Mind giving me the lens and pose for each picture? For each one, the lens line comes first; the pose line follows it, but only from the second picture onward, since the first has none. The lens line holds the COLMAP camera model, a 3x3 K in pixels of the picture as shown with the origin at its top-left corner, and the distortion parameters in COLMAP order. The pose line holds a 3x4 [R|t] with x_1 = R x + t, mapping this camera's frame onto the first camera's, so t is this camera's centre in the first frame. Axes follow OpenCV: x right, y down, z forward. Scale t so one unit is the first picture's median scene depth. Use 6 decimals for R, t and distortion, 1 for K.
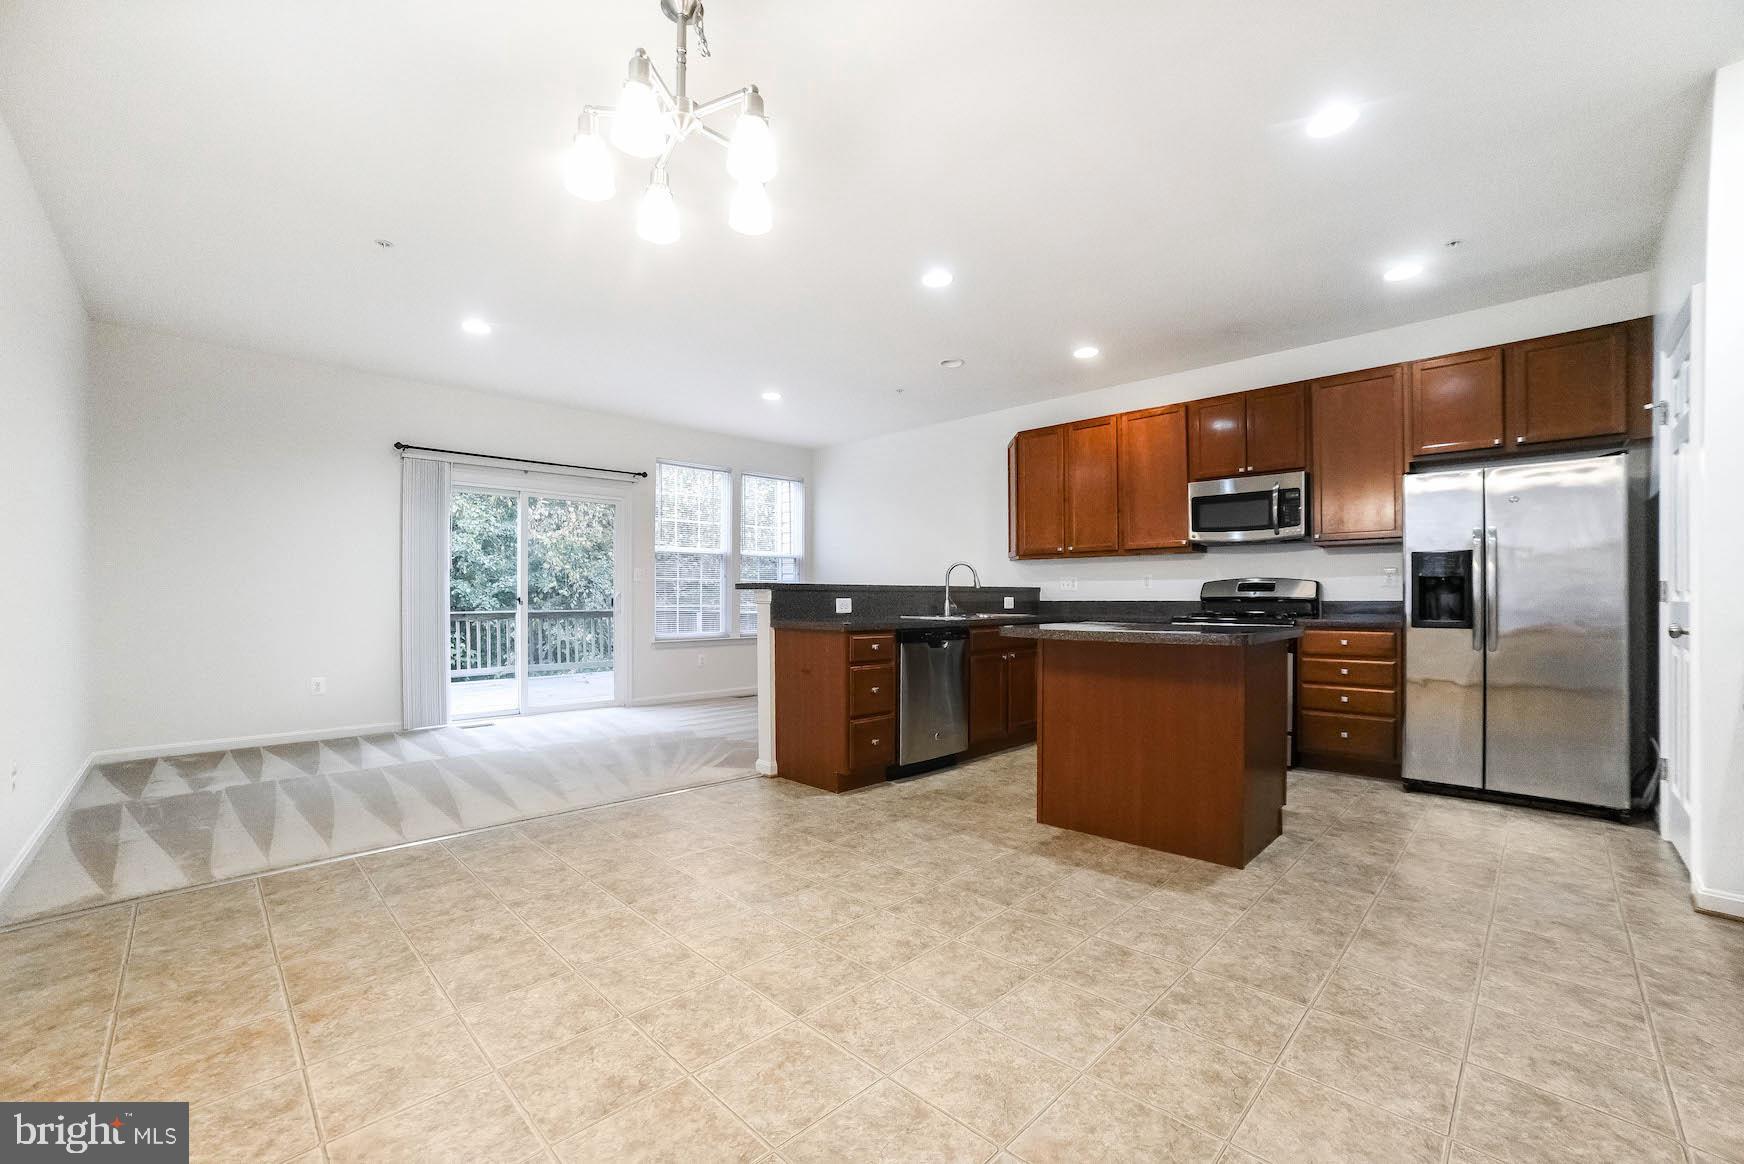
lens RADIAL K [[712.8, 0, 873.1], [0, 712.8, 601.1], [0, 0, 1]] dist [-0.091132, 0.035670]
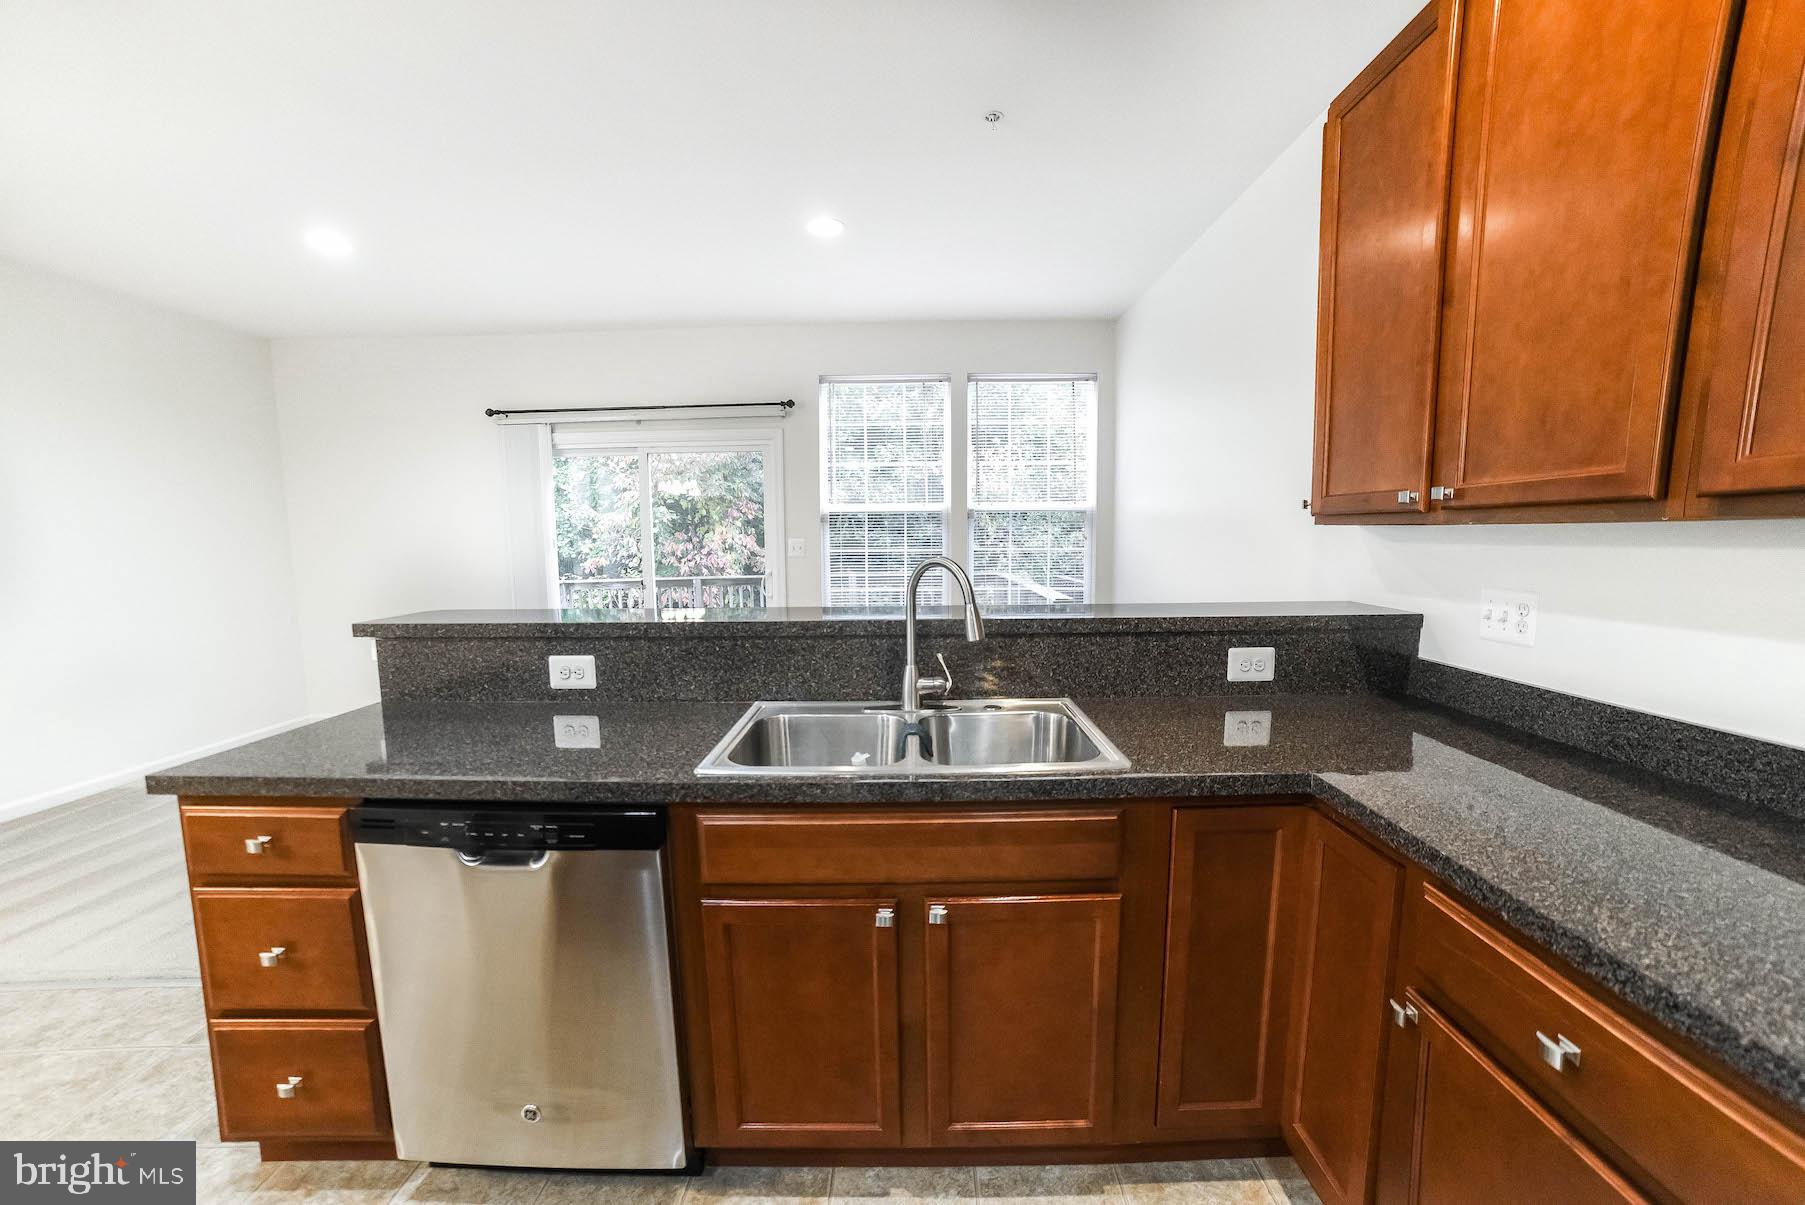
lens RADIAL K [[724.4, 0, 904.7], [0, 724.4, 620.6], [0, 0, 1]] dist [-0.088170, 0.035592]
pose [[0.695083, 0.080333, -0.714427, 0.419677], [0.003592, 0.993337, 0.115190, -0.075747], [0.718921, -0.082633, 0.690163, 0.892503]]
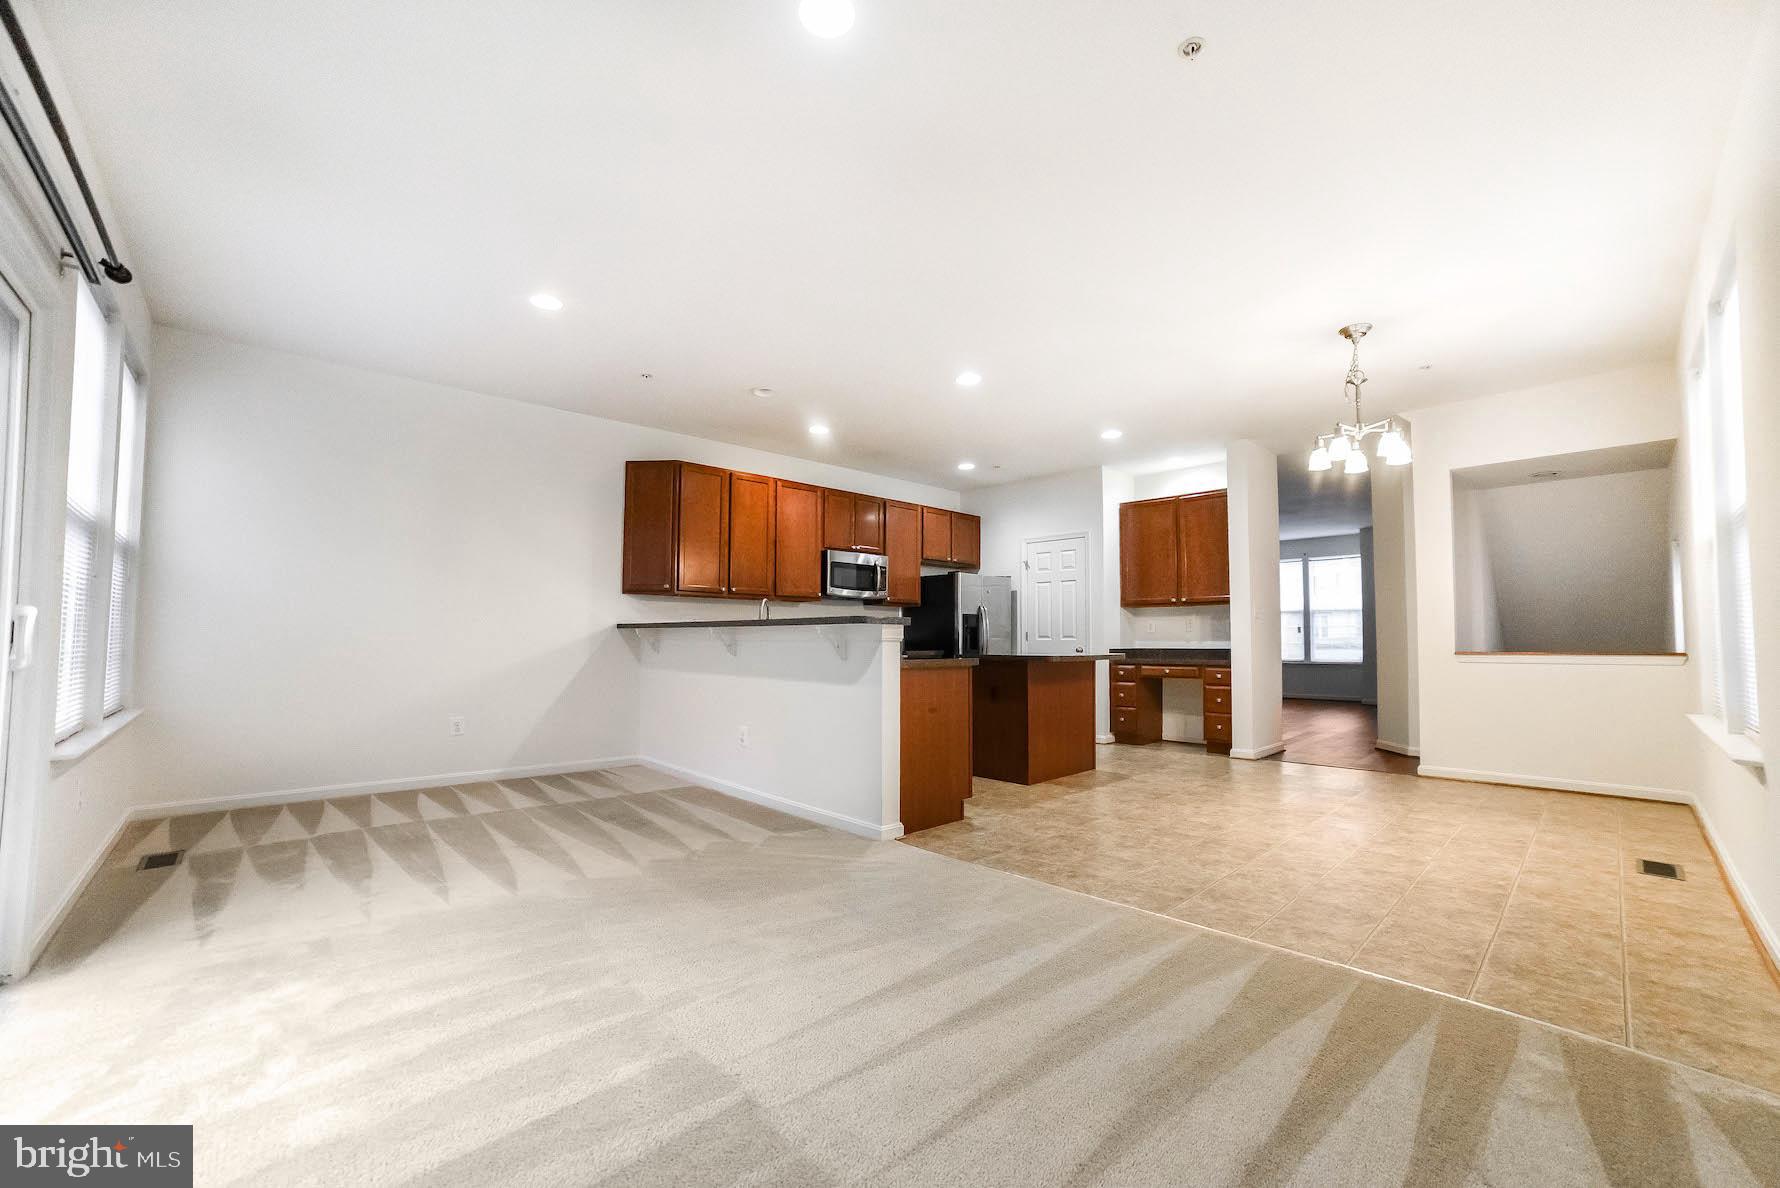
lens RADIAL K [[714.4, 0, 892.1], [0, 714.4, 611.9], [0, 0, 1]] dist [-0.088170, 0.035592]
pose [[0.037385, 0.040238, 0.998490, -0.987565], [0.002155, 0.999183, -0.040347, 0.002490], [-0.999299, 0.003661, 0.037268, 0.930288]]
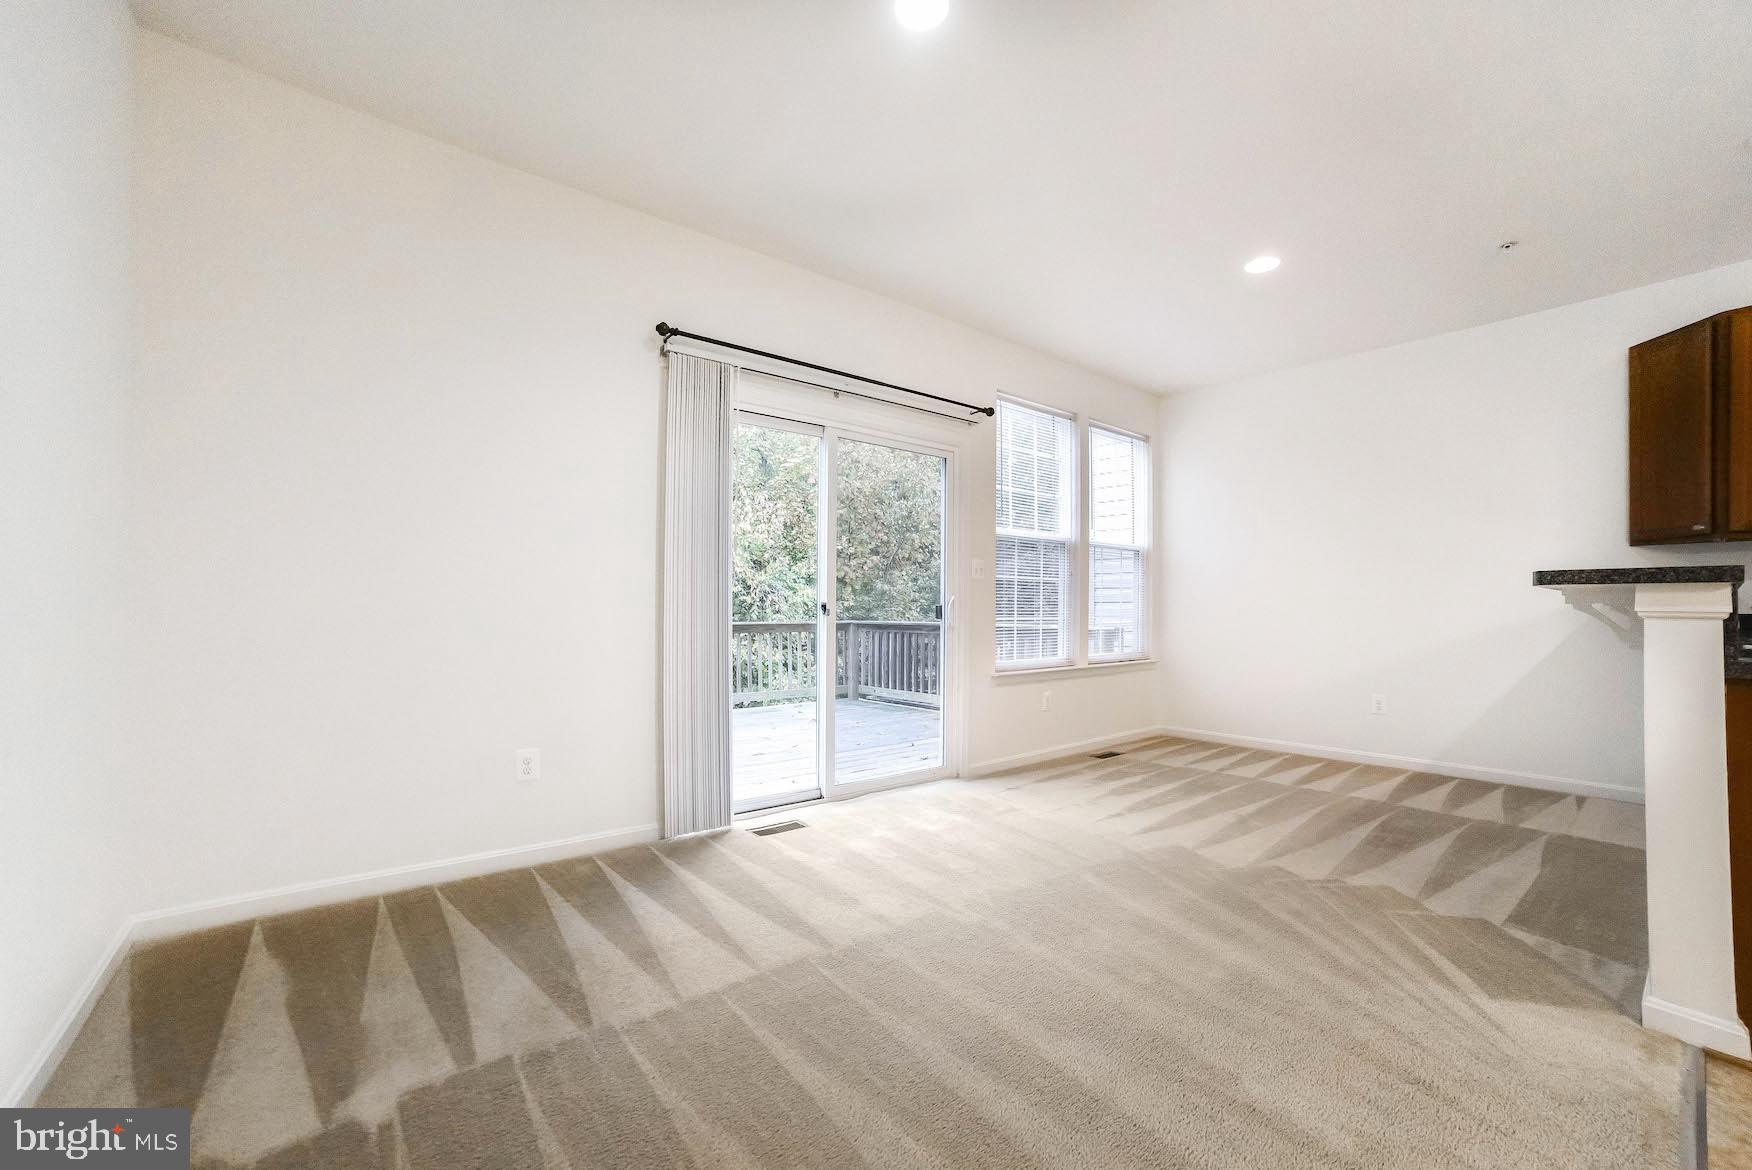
lens RADIAL K [[716.0, 0, 877.1], [0, 716.0, 604.2], [0, 0, 1]] dist [-0.091132, 0.035670]
pose [[0.994852, 0.005372, -0.101200, -0.555563], [-0.006518, 0.999918, -0.011001, 0.002906], [0.101132, 0.011604, 0.994805, 0.546999]]
